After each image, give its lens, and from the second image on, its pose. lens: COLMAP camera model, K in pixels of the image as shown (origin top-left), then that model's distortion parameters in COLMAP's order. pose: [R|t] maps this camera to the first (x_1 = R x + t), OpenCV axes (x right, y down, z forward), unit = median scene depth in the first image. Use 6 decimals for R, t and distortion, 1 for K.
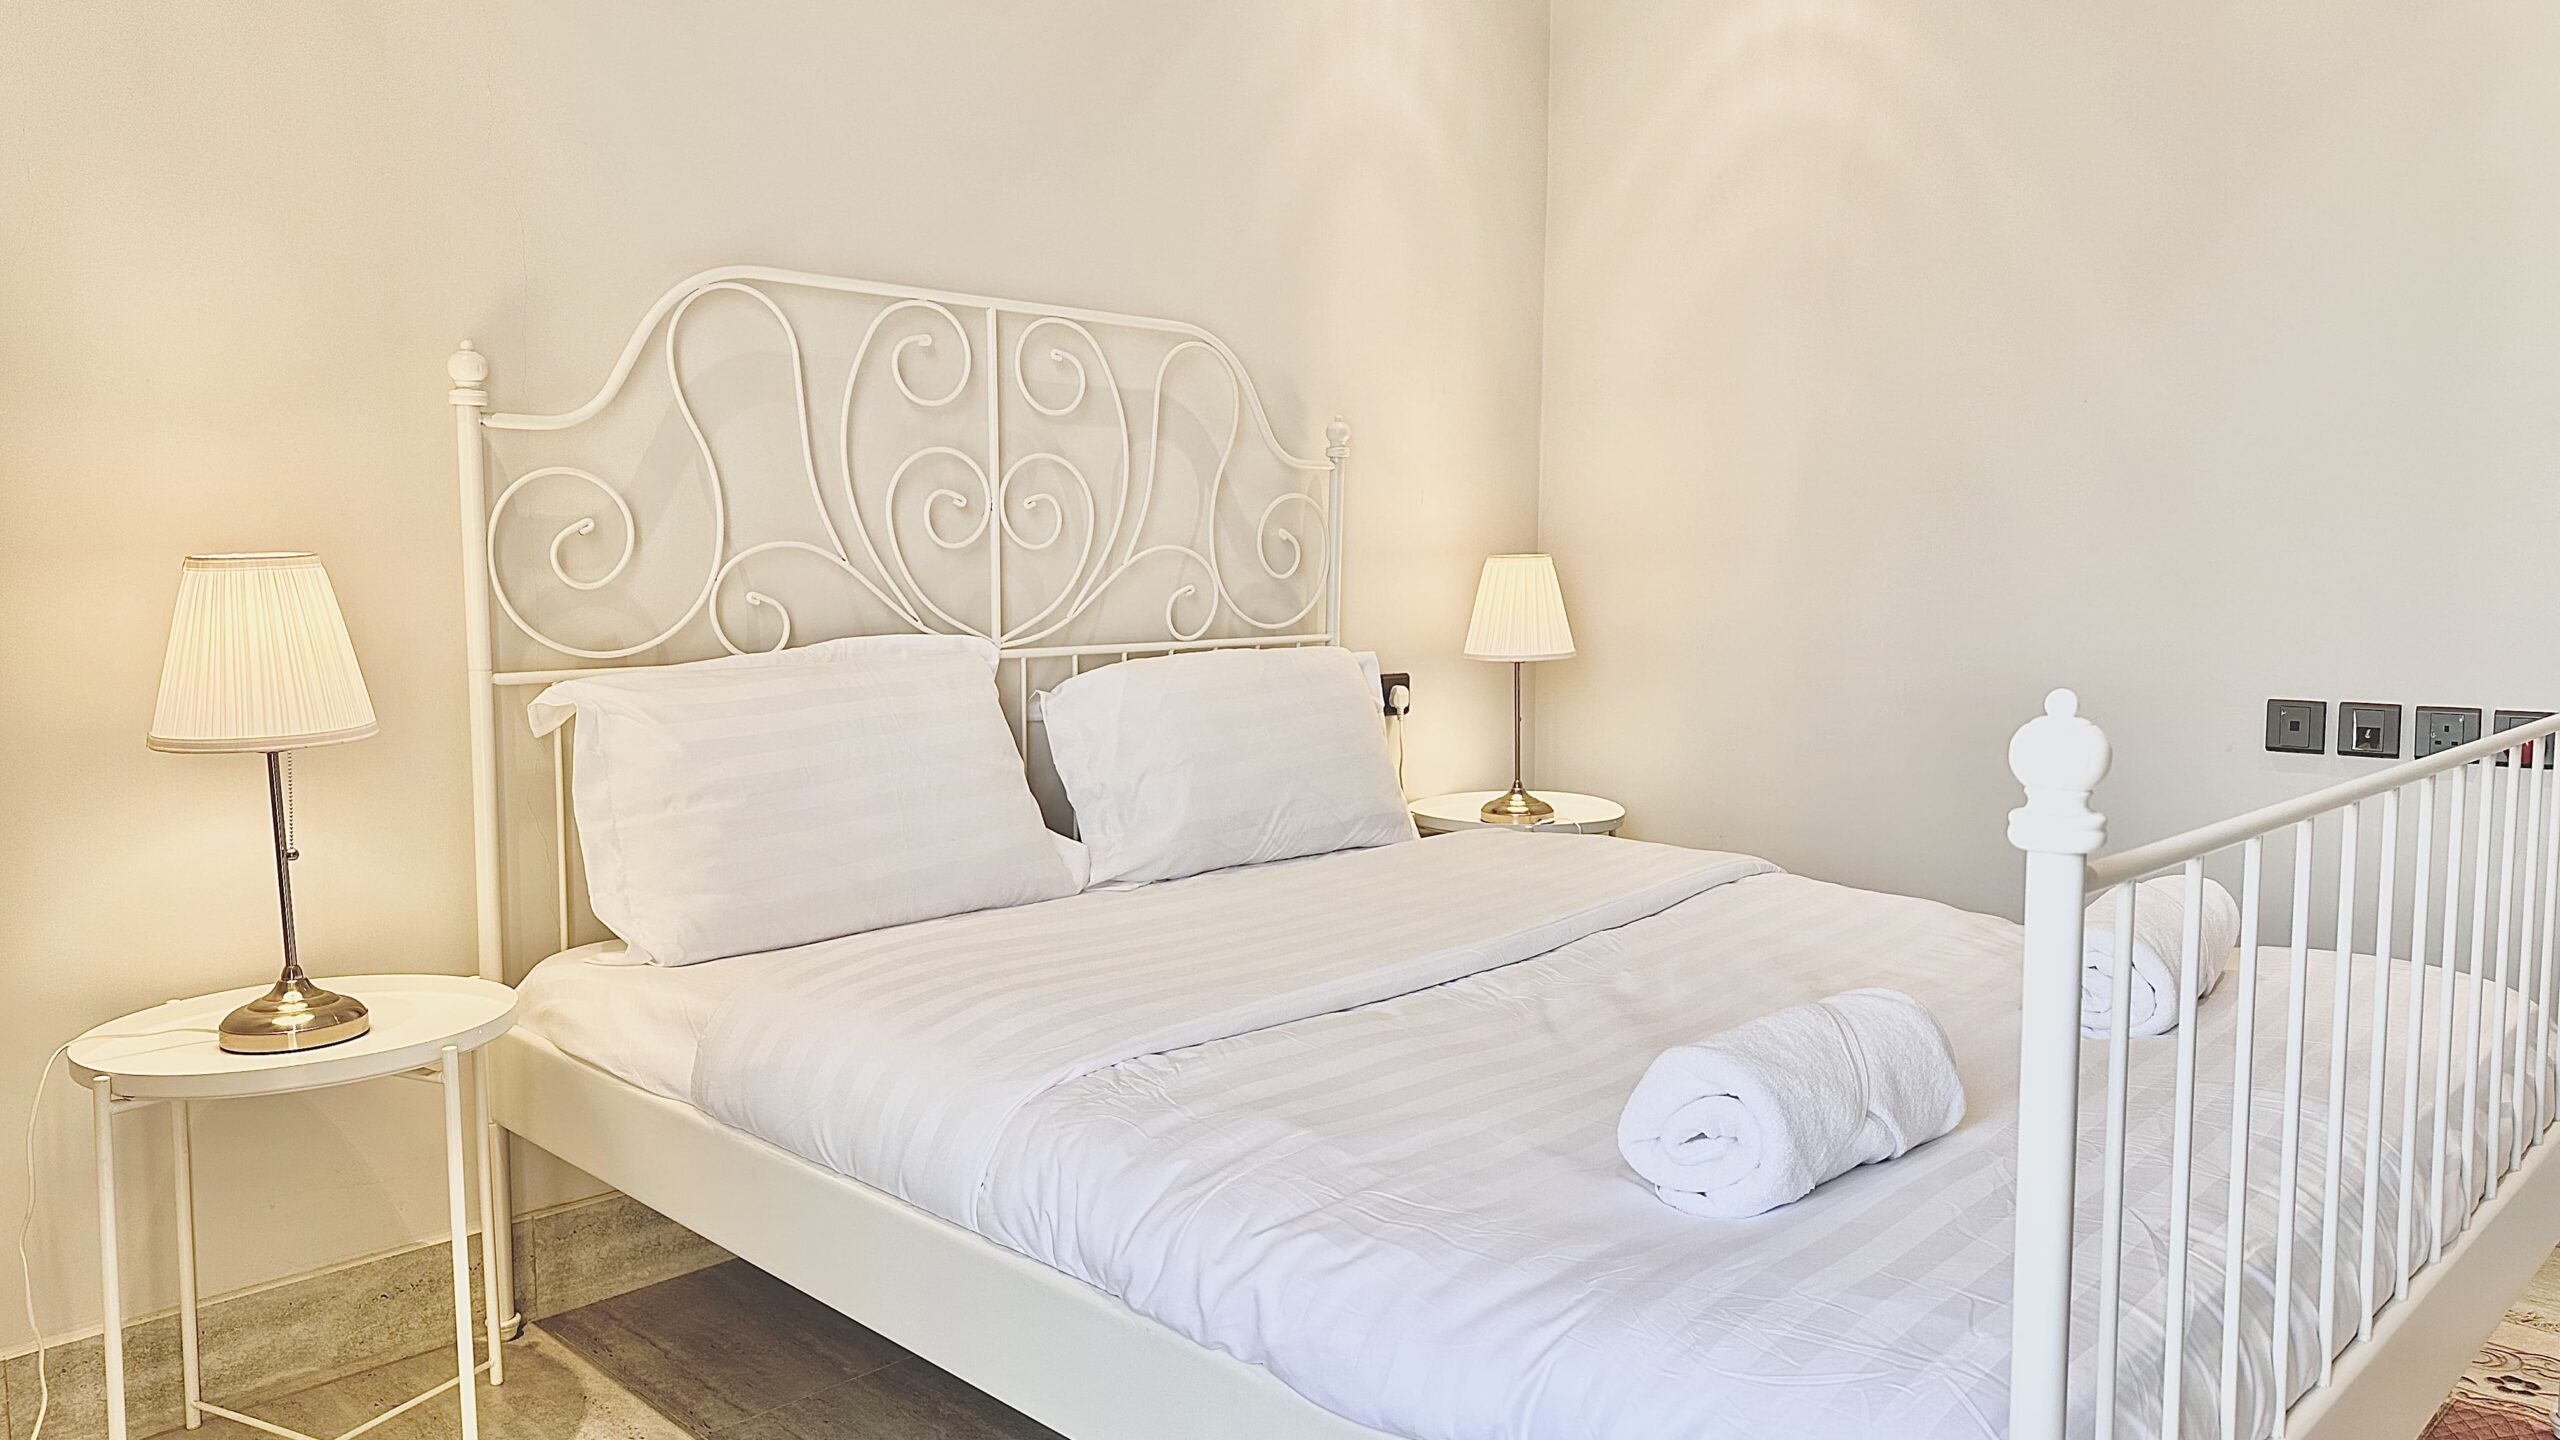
lens RADIAL K [[1775.7, 0, 1268.1], [0, 1775.7, 714.9], [0, 0, 1]] dist [0.062118, -0.070142]
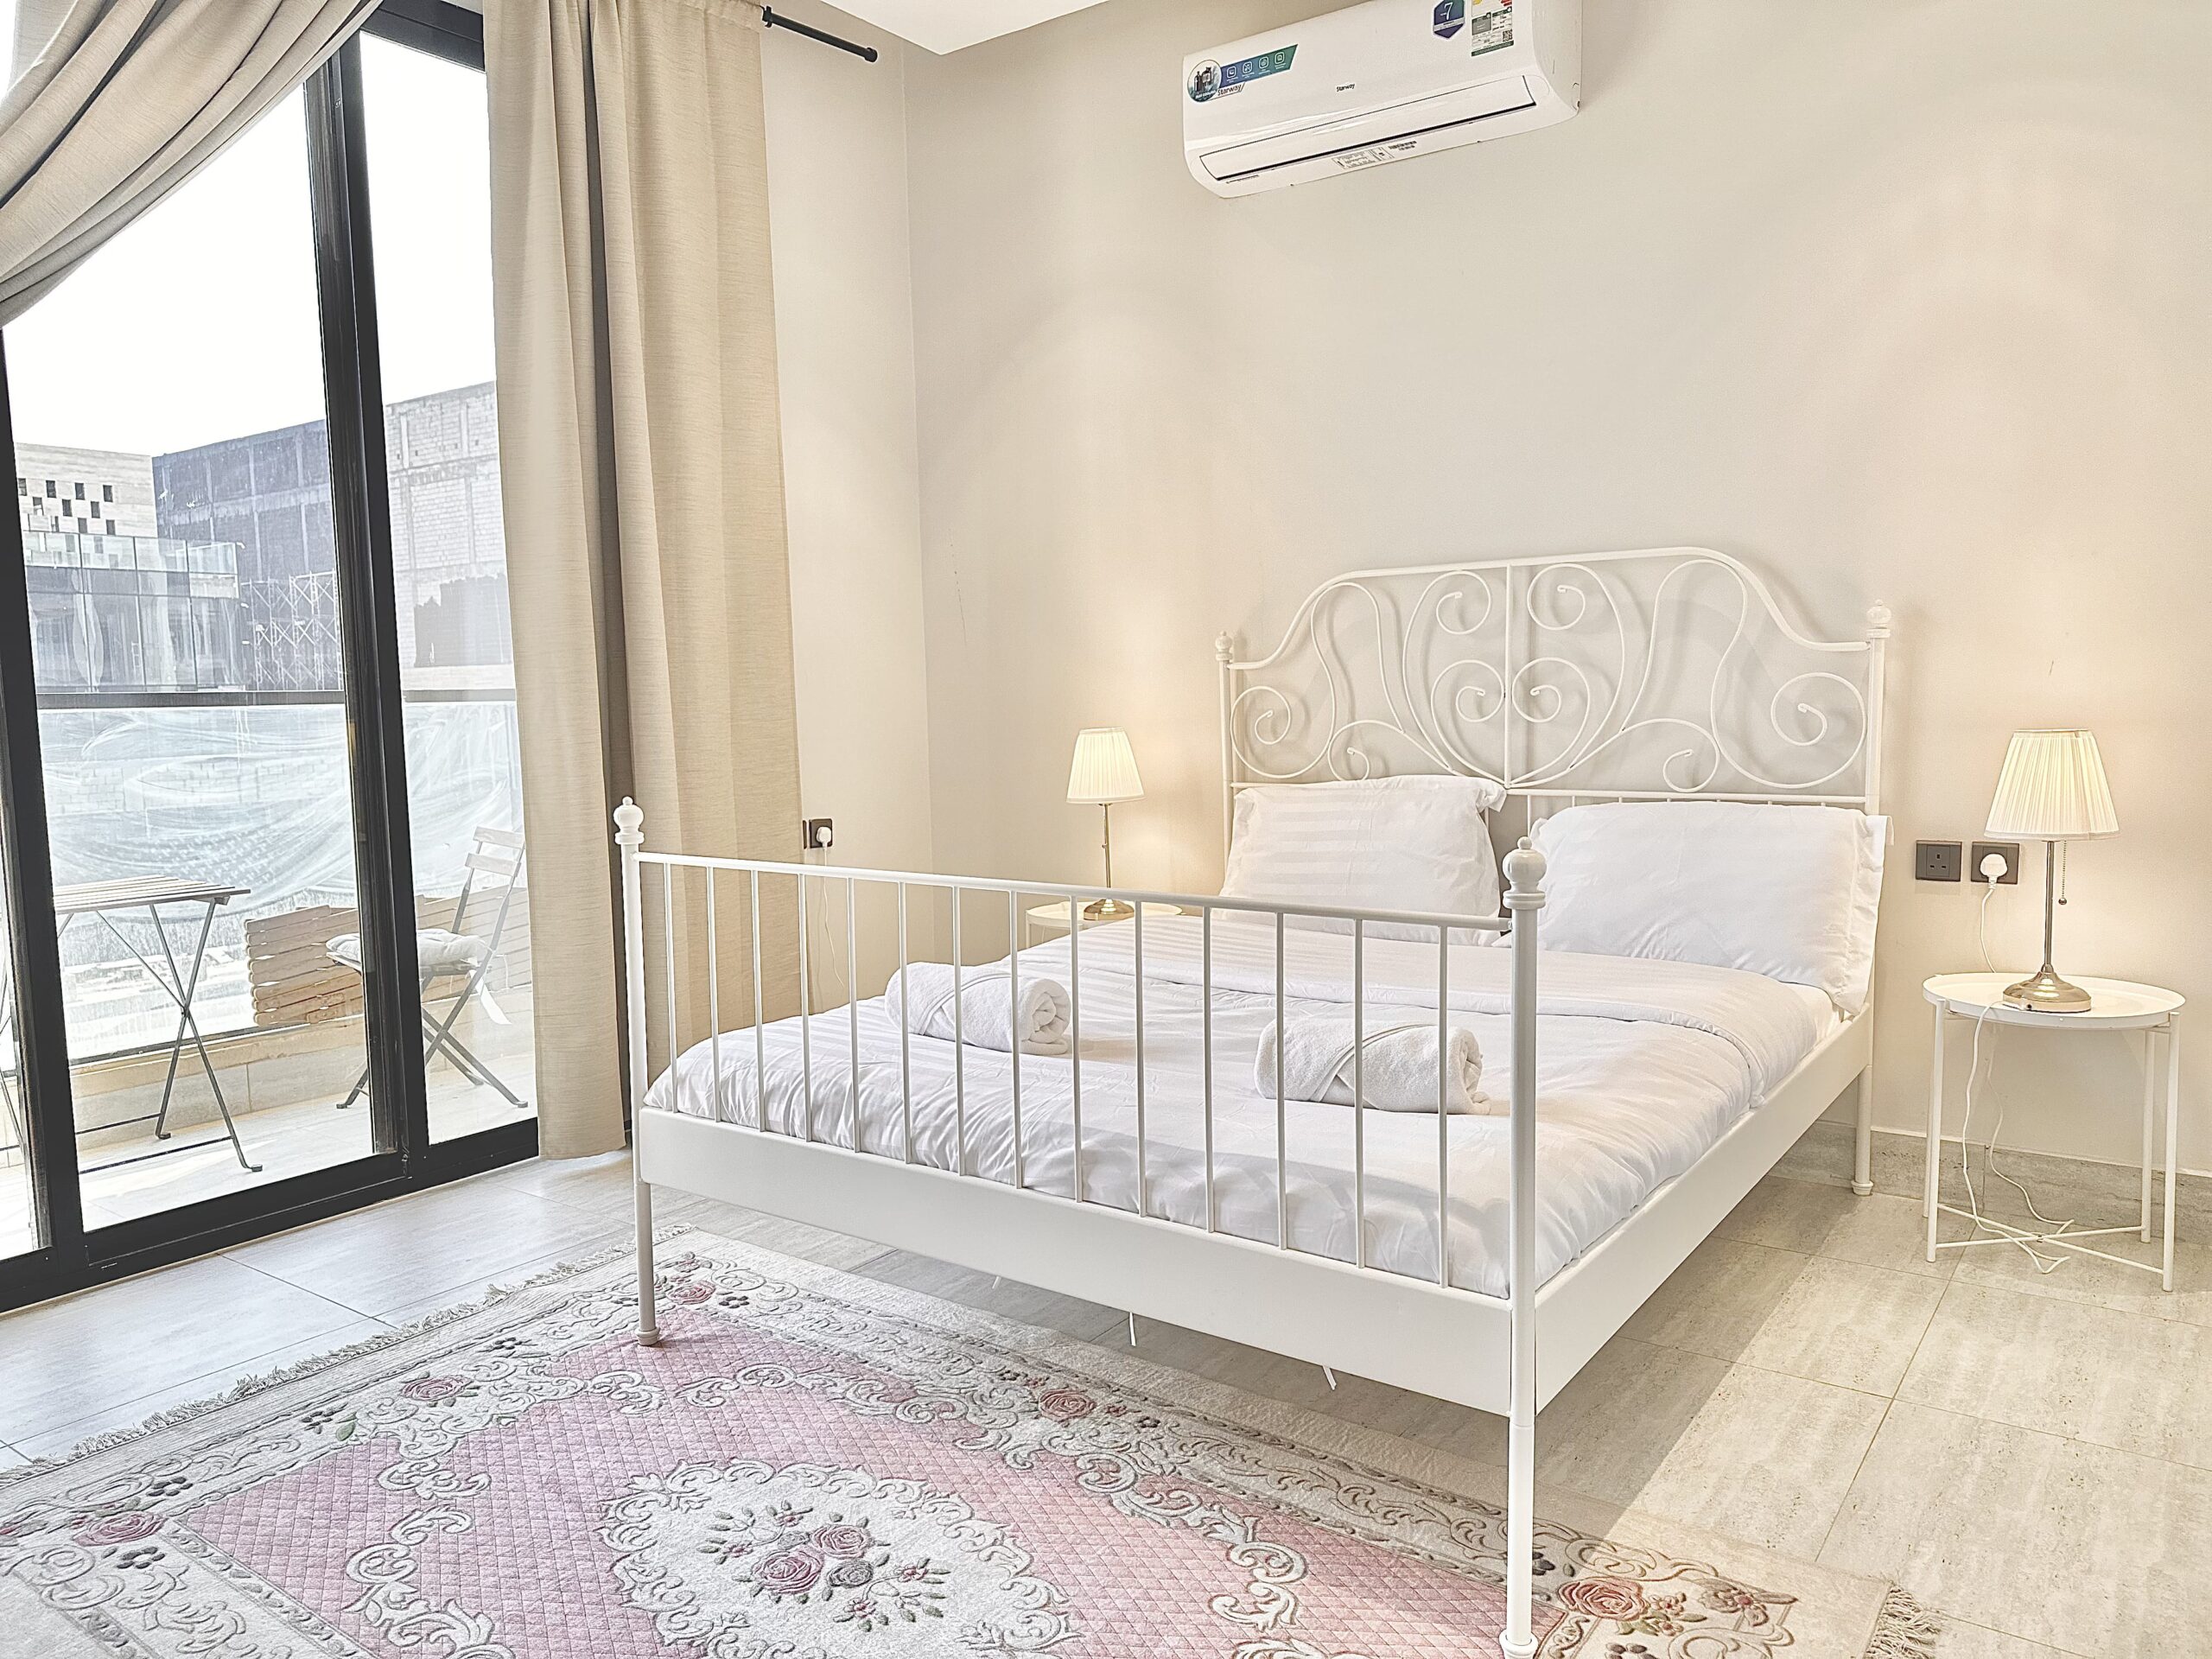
lens RADIAL K [[1535.8, 0, 1093.9], [0, 1535.8, 842.1], [0, 0, 1]] dist [0.046462, -0.046405]
pose [[0.135465, 0.095041, -0.986213, 1.174167], [-0.072912, 0.993646, 0.085742, -0.083086], [0.988096, 0.060292, 0.141534, 0.490138]]
